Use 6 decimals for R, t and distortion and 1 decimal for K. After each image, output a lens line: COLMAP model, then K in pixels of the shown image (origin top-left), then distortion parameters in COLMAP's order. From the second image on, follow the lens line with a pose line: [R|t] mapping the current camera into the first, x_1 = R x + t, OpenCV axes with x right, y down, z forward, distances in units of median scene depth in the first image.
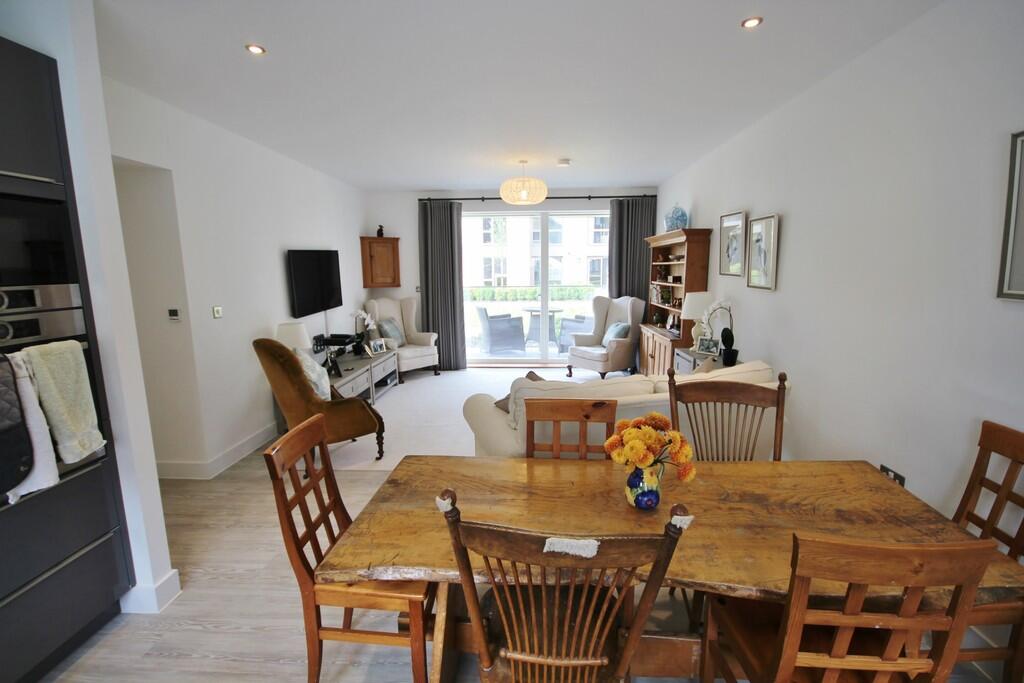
lens RADIAL K [[475.1, 0, 511.3], [0, 475.1, 343.7], [0, 0, 1]] dist [-0.000452, -0.000360]
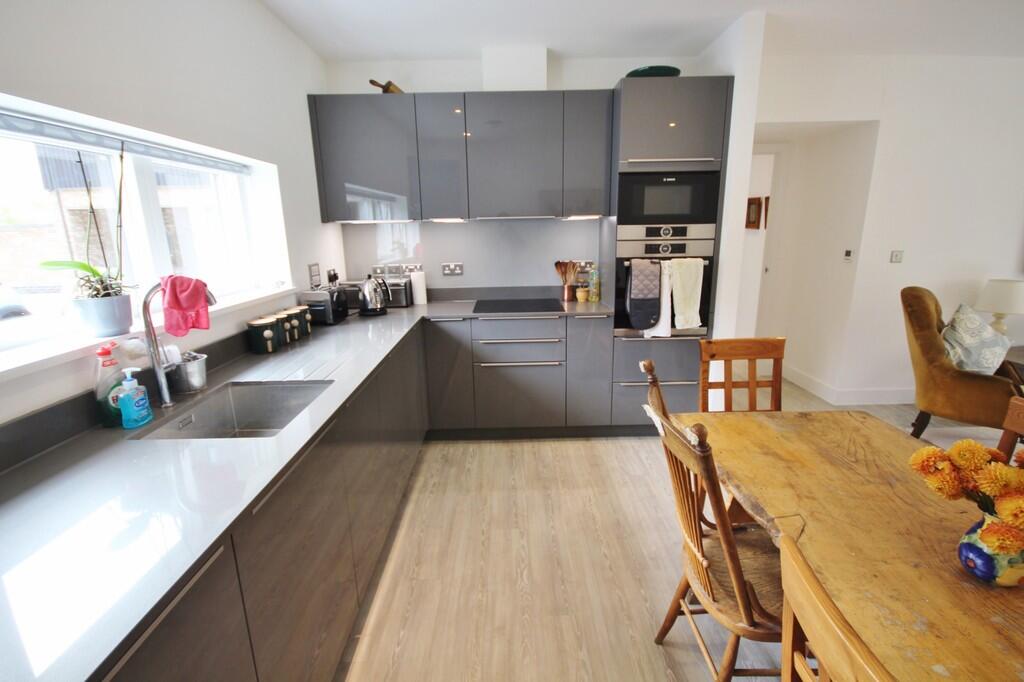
lens RADIAL K [[475.1, 0, 513.5], [0, 475.1, 339.8], [0, 0, 1]] dist [-0.000452, -0.000360]
pose [[0.078763, 0.243308, -0.966746, 0.722753], [-0.145400, 0.962192, 0.230316, -0.022854], [0.986233, 0.122424, 0.111162, 0.224414]]
